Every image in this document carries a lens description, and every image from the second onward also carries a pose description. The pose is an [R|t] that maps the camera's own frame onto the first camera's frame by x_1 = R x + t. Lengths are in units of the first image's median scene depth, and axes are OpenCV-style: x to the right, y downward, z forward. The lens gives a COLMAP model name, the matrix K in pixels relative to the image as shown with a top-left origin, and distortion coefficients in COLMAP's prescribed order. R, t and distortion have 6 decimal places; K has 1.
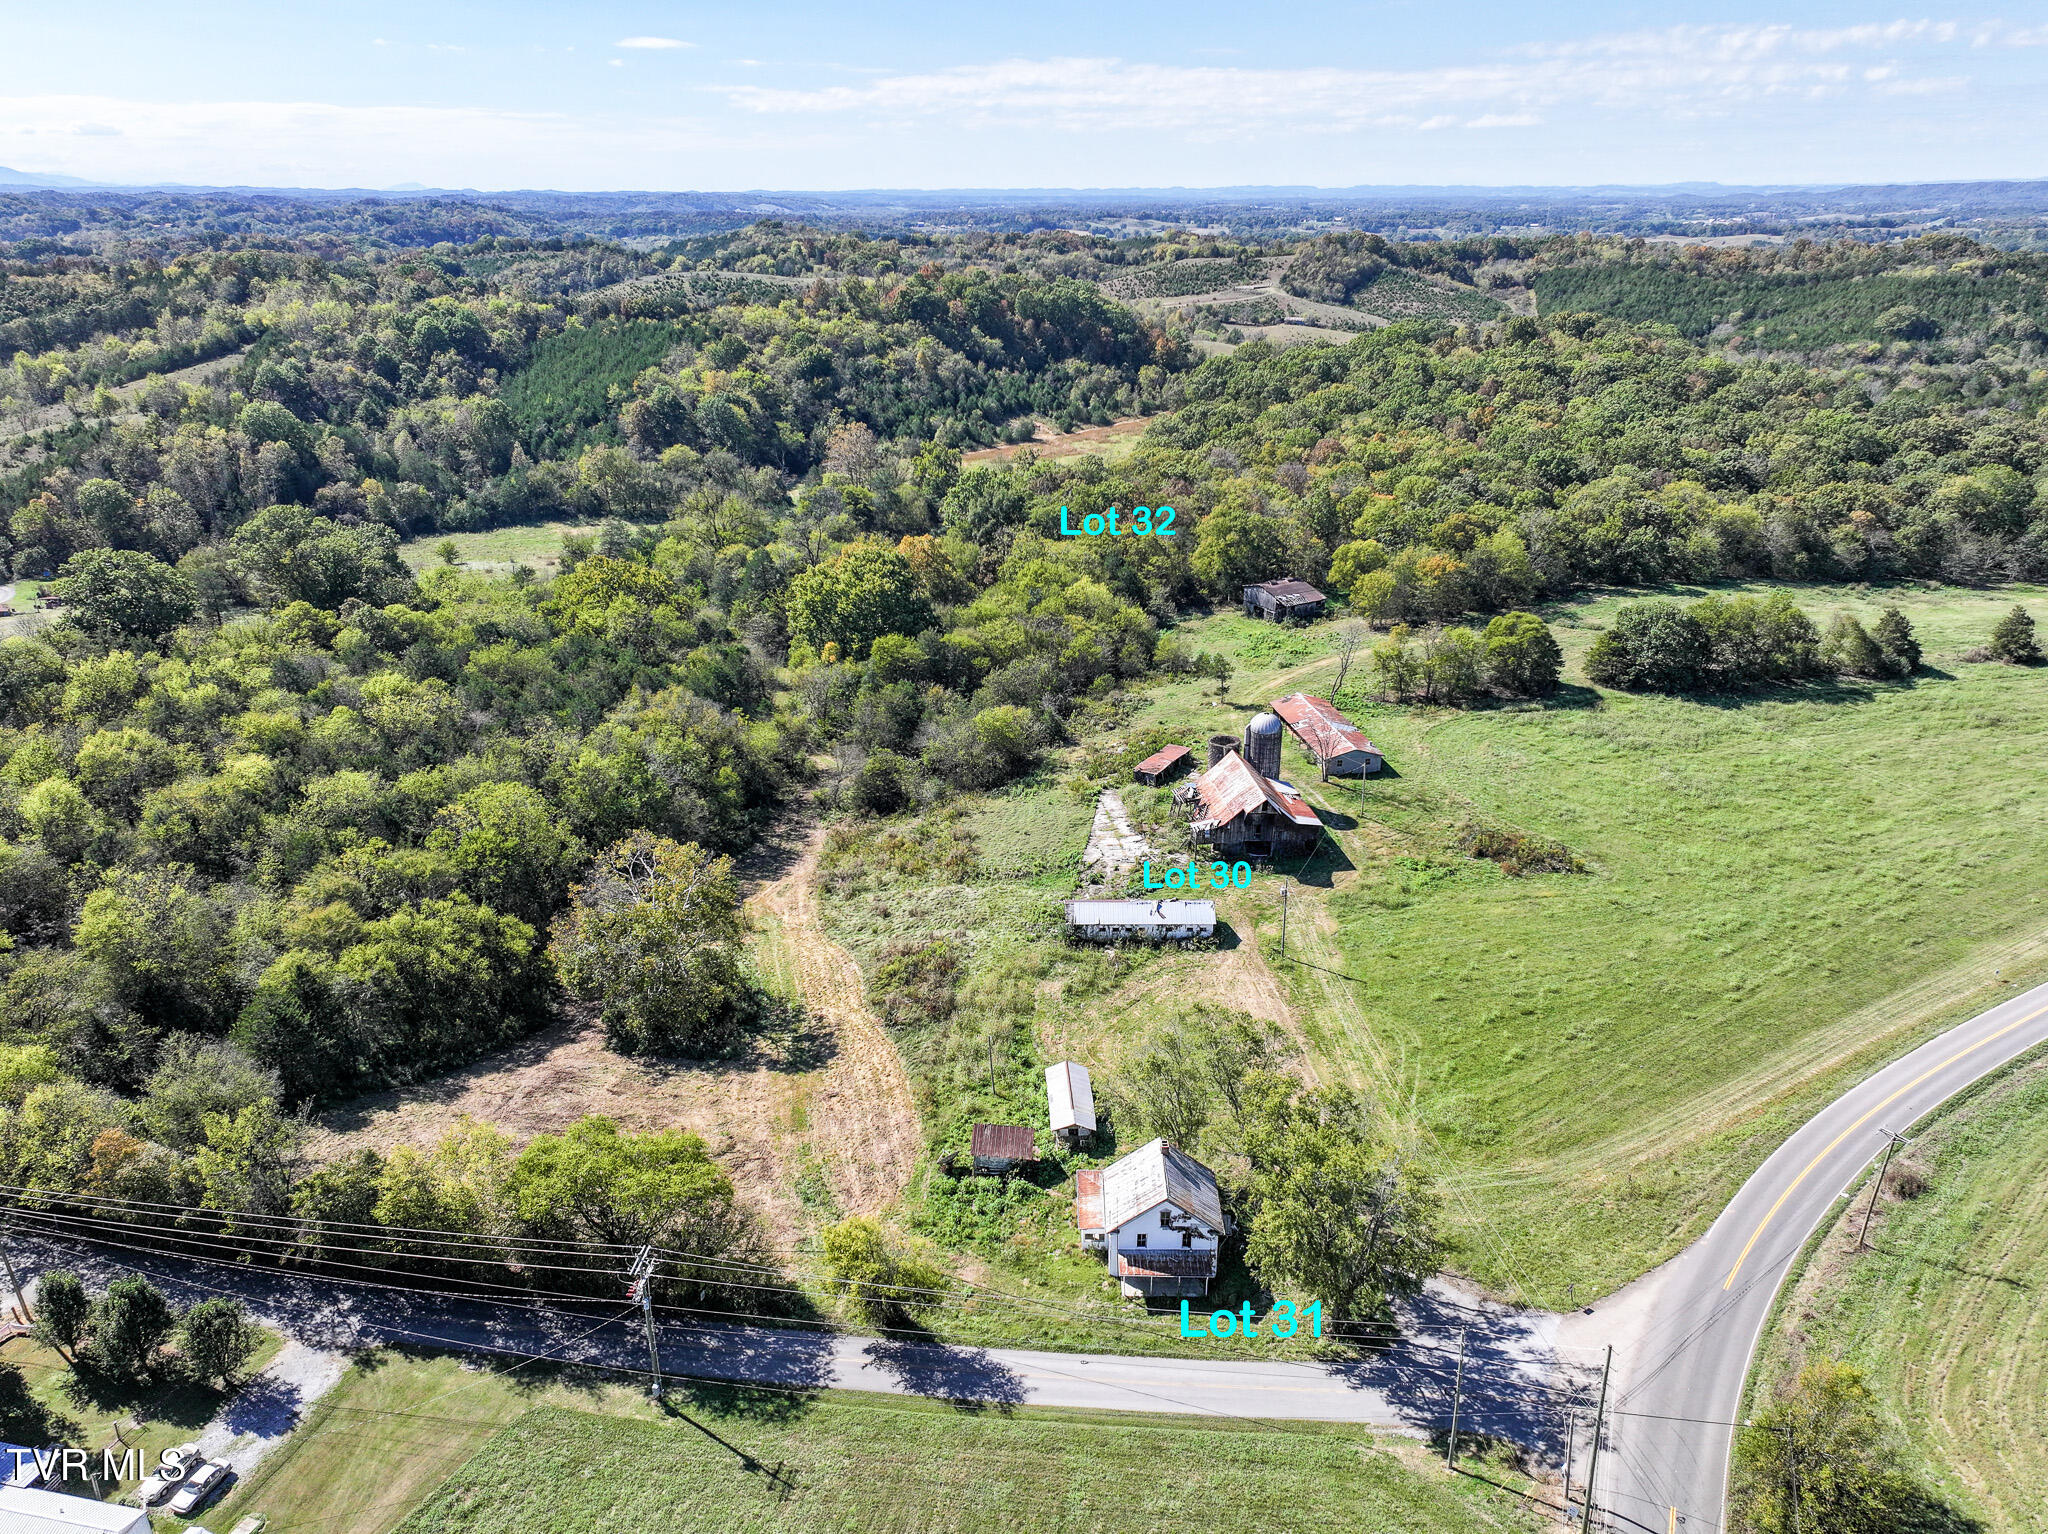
lens RADIAL K [[1443.6, 0, 1024.0], [0, 1443.6, 767.0], [0, 0, 1]] dist [-0.005253, 0.025083]
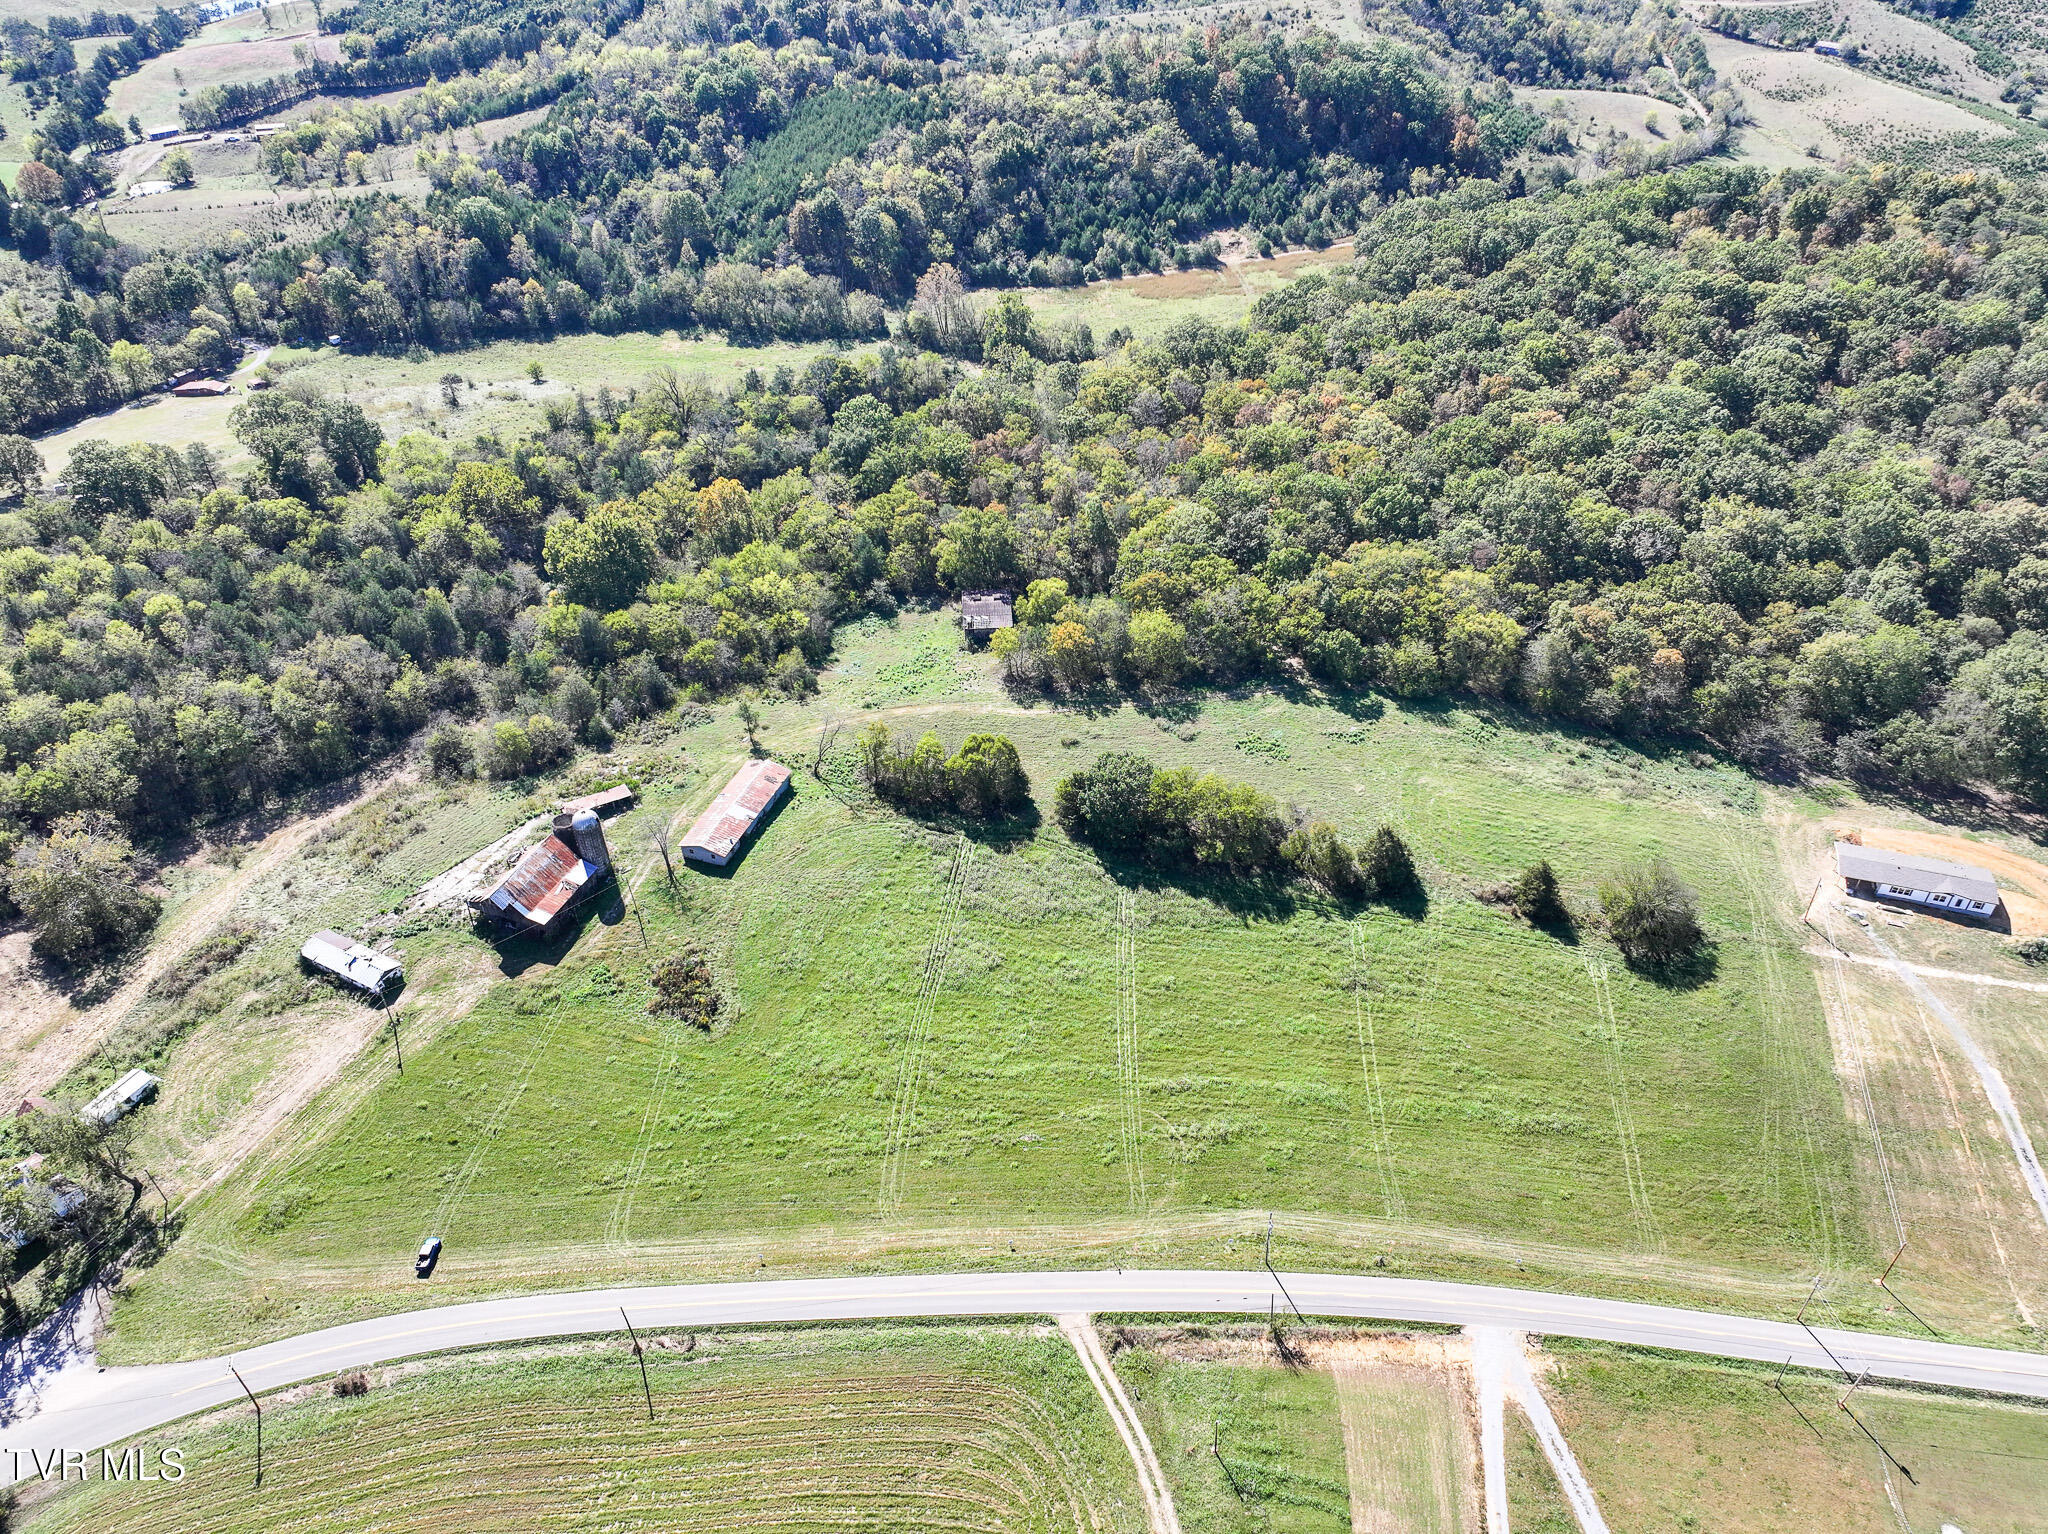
lens RADIAL K [[1443.6, 0, 1024.0], [0, 1443.6, 767.0], [0, 0, 1]] dist [-0.005253, 0.025083]
pose [[0.877498, 0.281882, -0.387995, 0.425913], [-0.161127, 0.935286, 0.315085, -0.230016], [0.451703, -0.213970, 0.866130, 0.047089]]
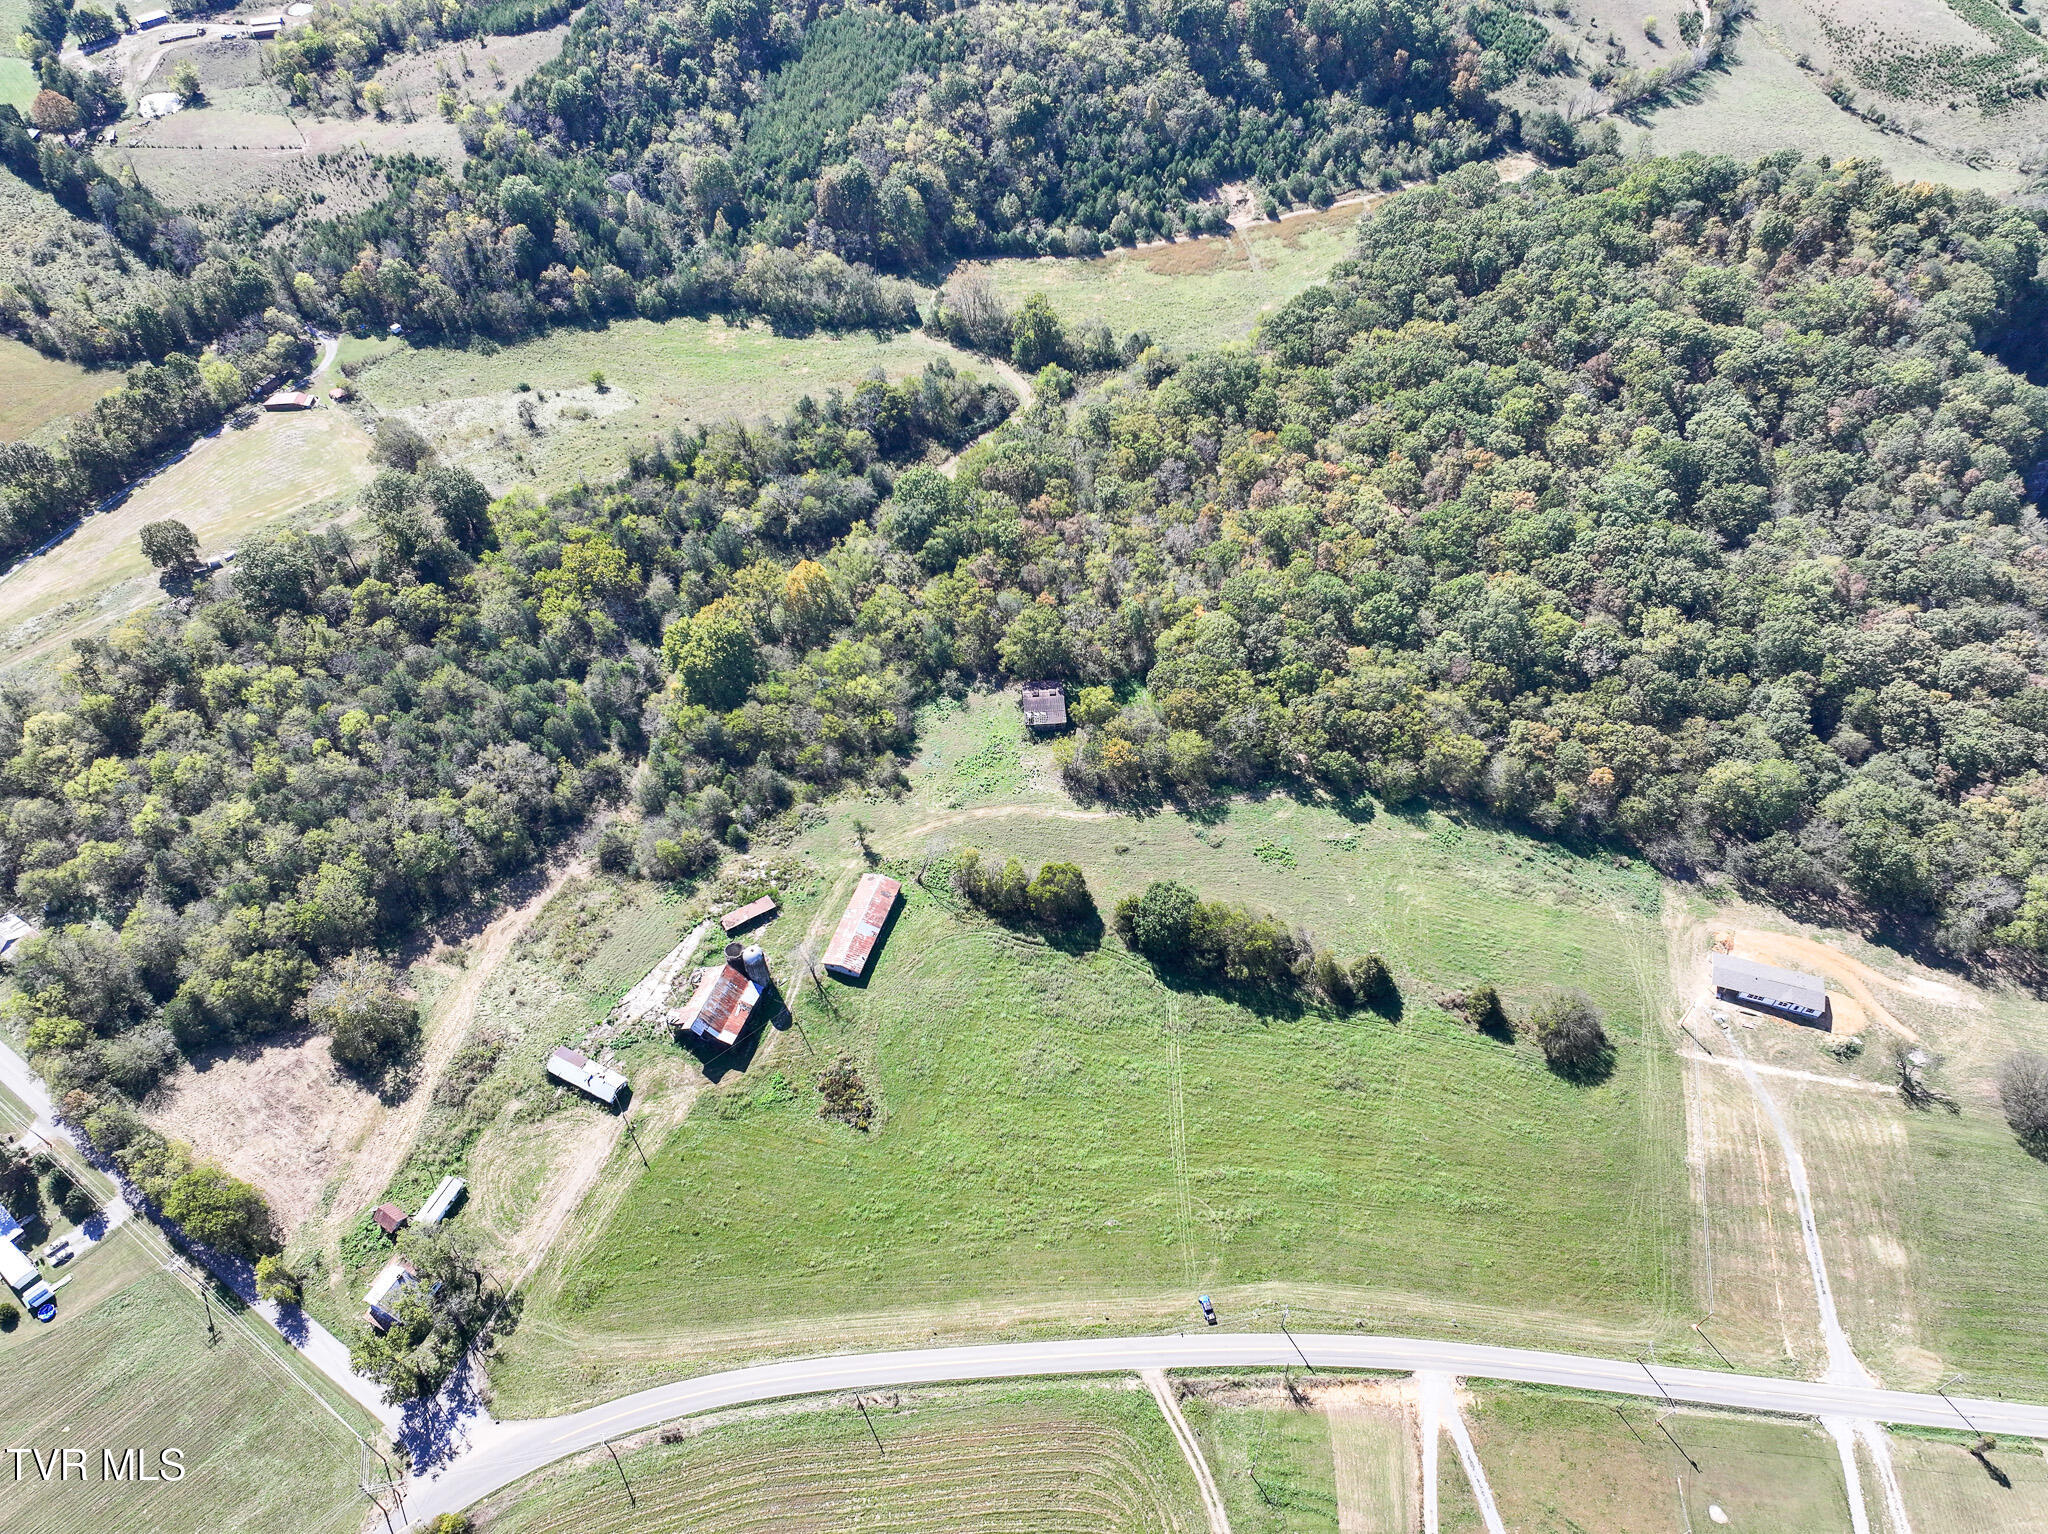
lens RADIAL K [[1443.6, 0, 1024.0], [0, 1443.6, 767.0], [0, 0, 1]] dist [-0.005253, 0.025083]
pose [[0.890138, 0.350737, -0.290927, 0.362814], [-0.167075, 0.845164, 0.507725, -0.467209], [0.423959, -0.403338, 0.810911, -0.034743]]
